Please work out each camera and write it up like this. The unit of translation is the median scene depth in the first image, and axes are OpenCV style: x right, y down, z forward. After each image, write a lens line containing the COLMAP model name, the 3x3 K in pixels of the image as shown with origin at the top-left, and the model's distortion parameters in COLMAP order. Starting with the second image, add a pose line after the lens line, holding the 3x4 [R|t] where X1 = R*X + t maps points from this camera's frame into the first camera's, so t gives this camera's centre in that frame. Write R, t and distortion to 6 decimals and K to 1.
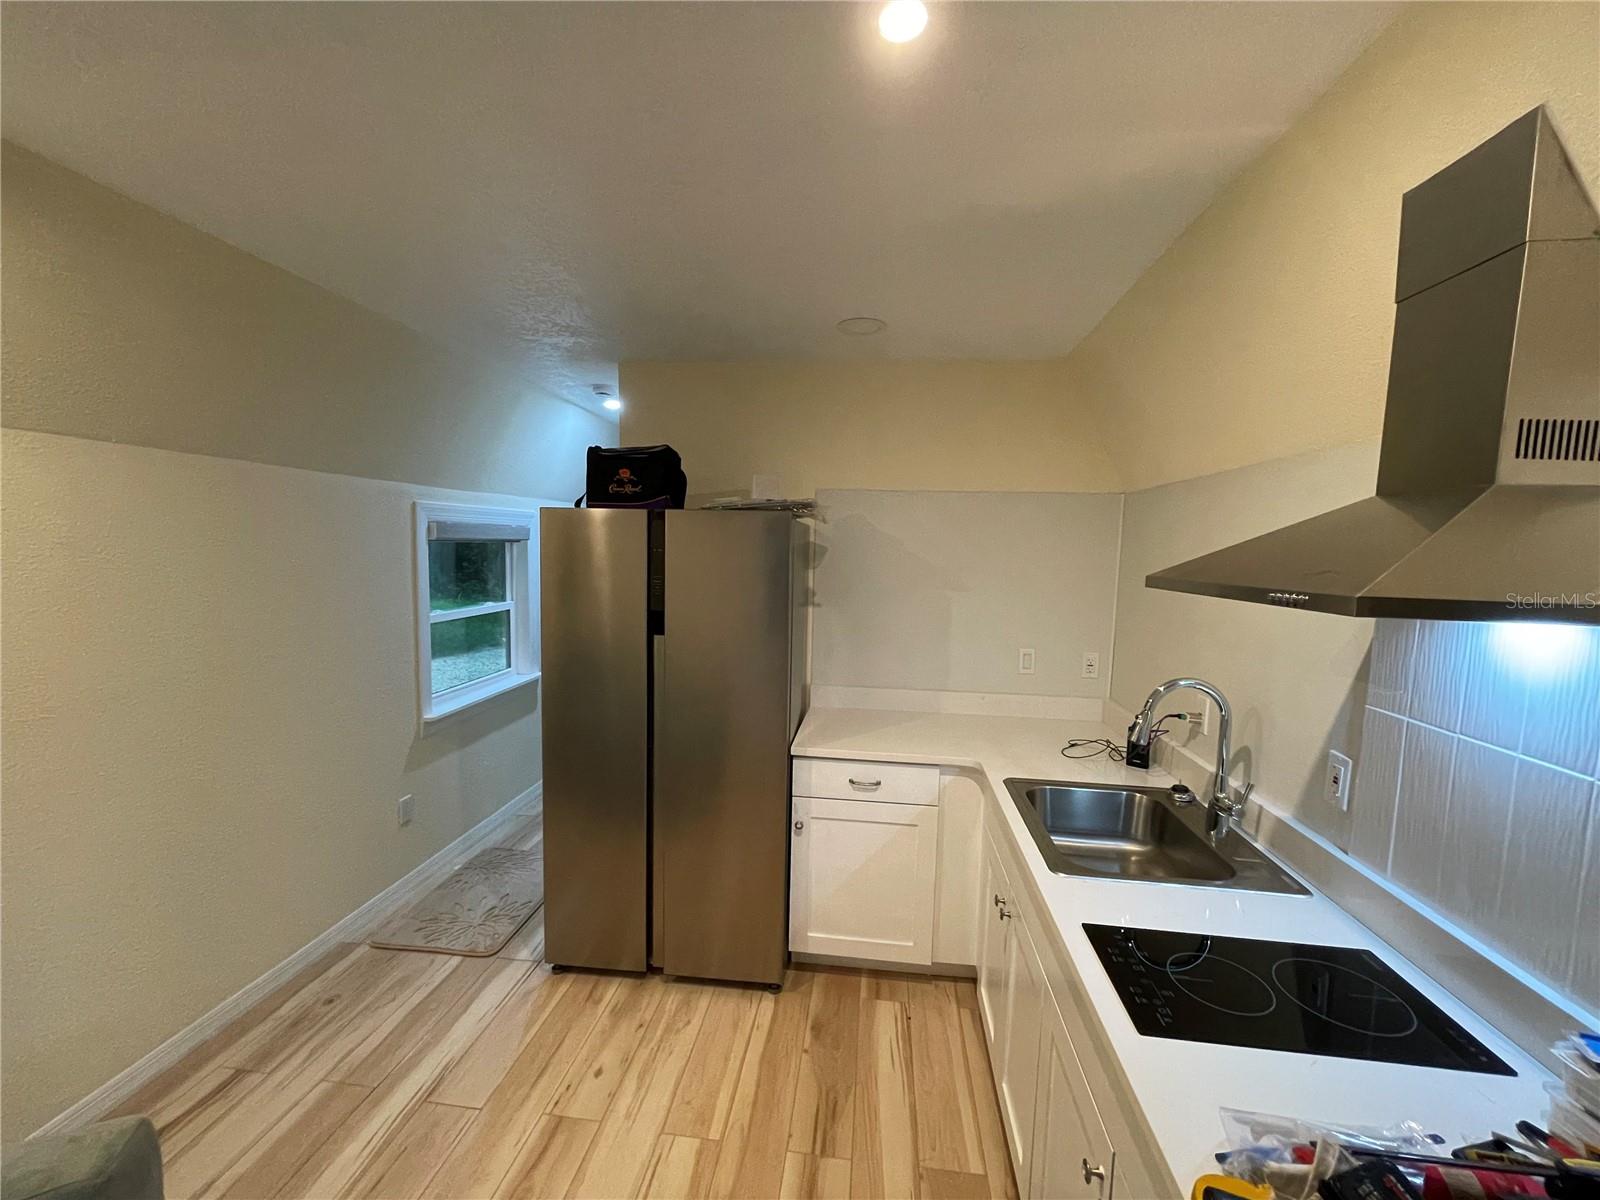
lens RADIAL K [[644.8, 0, 800.0], [0, 644.8, 600.0], [0, 0, 1]] dist [-0.001510, -0.000557]
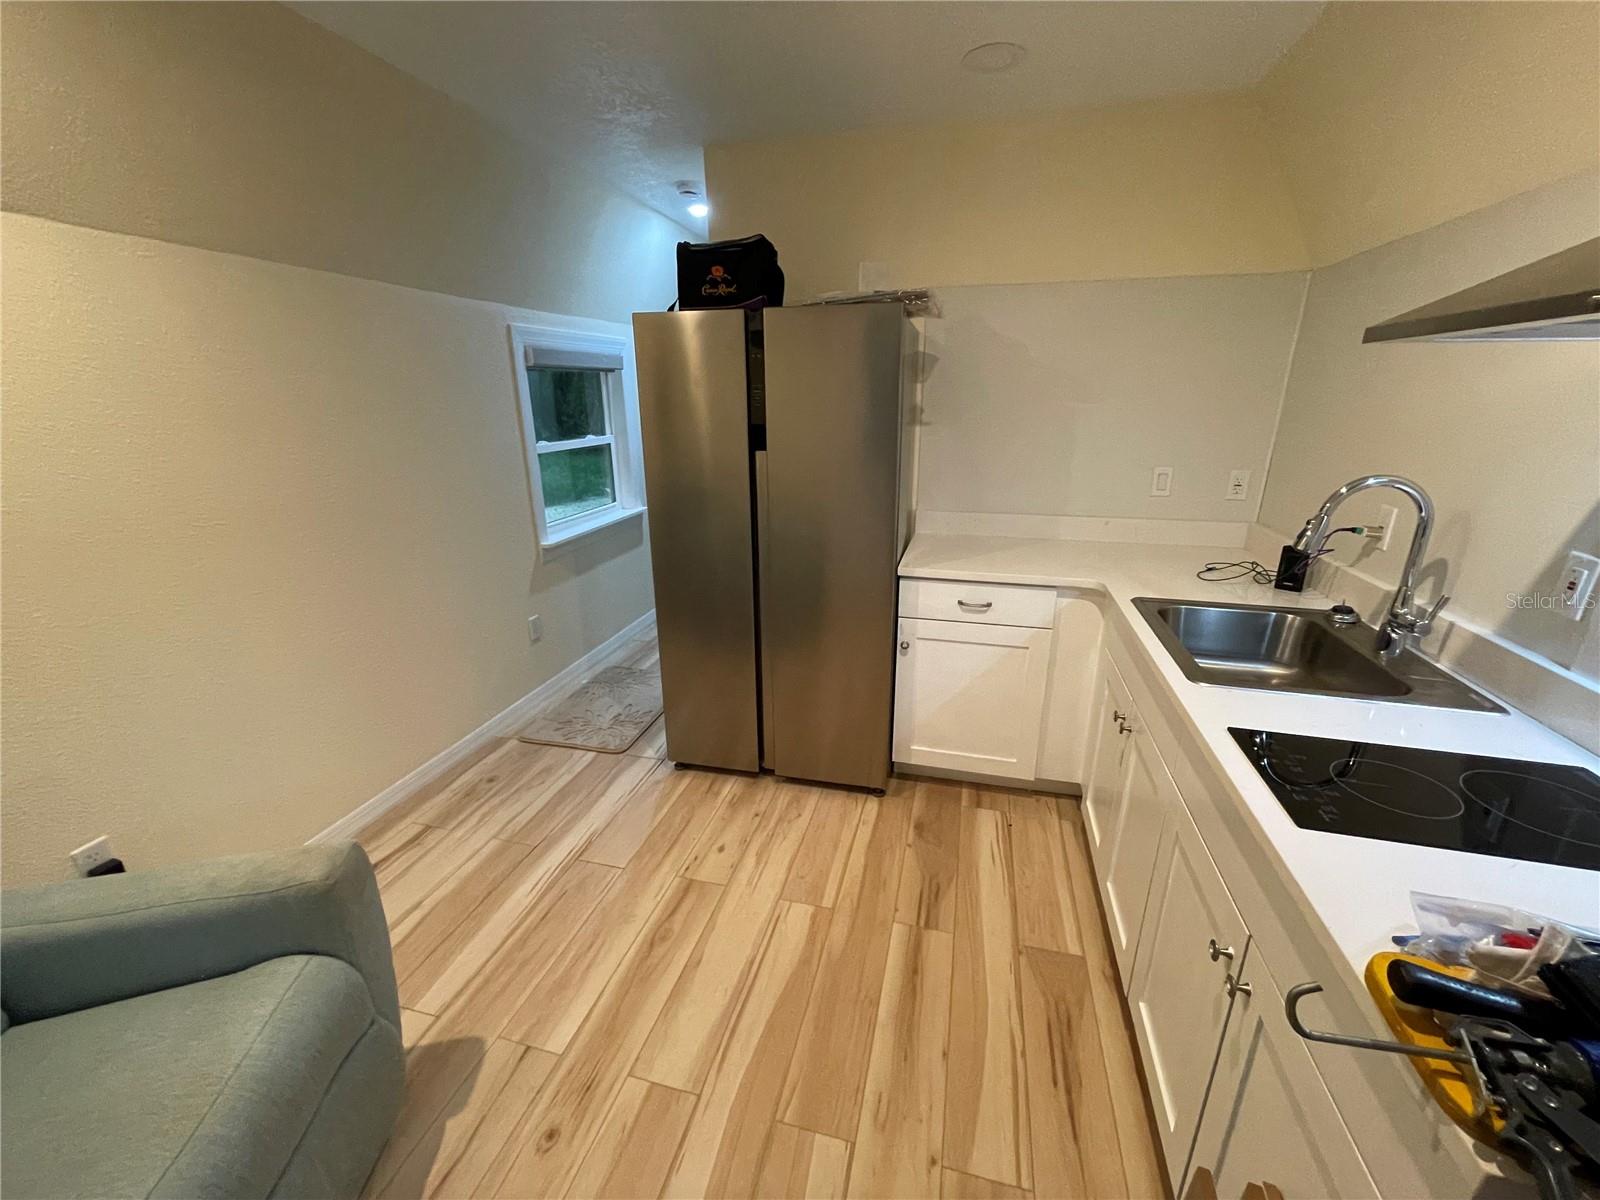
lens RADIAL K [[644.8, 0, 800.0], [0, 644.8, 600.0], [0, 0, 1]] dist [-0.001510, -0.000557]
pose [[0.989827, 0.013409, -0.141641, -0.022505], [0.018896, 0.974339, 0.224292, 0.057638], [0.141014, -0.224687, 0.964174, 0.034922]]
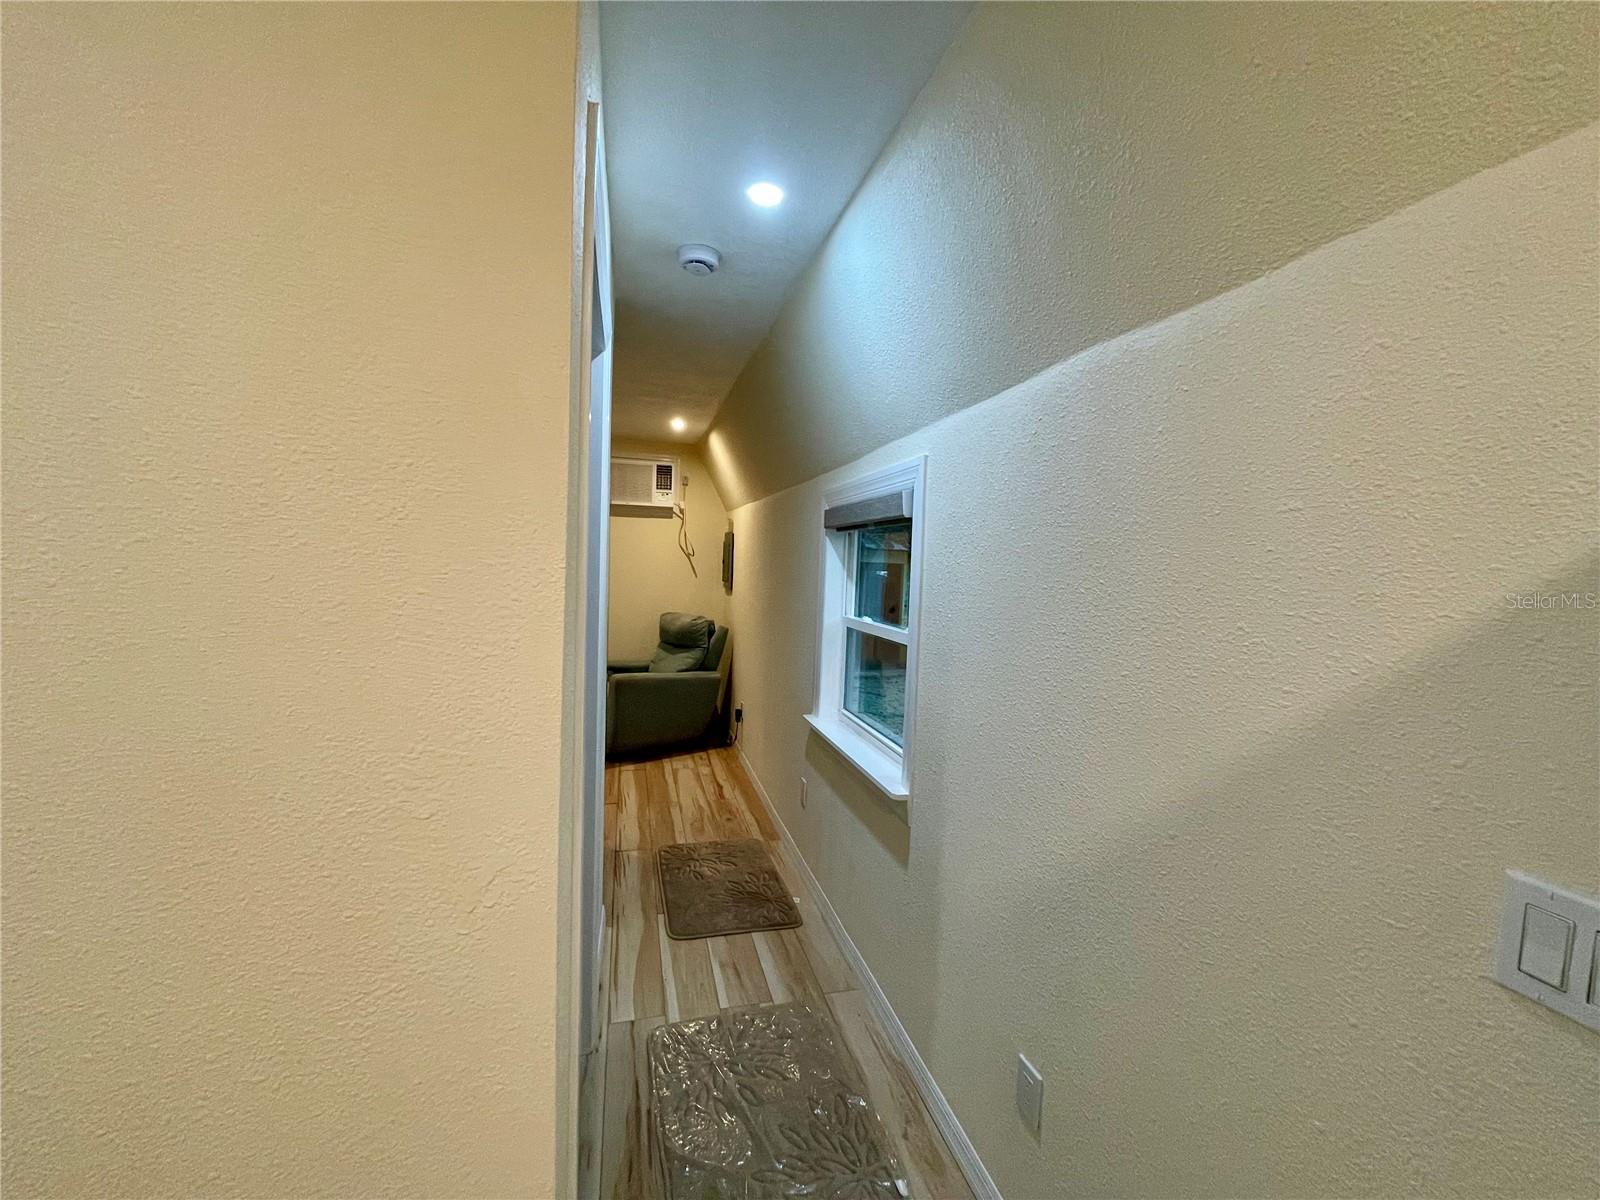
lens RADIAL K [[644.8, 0, 800.0], [0, 644.8, 600.0], [0, 0, 1]] dist [-0.001510, -0.000557]
pose [[-0.927210, -0.035709, -0.372836, -0.269133], [-0.088591, 0.988107, 0.125679, -0.132603], [0.363914, 0.149561, -0.919346, 2.401559]]
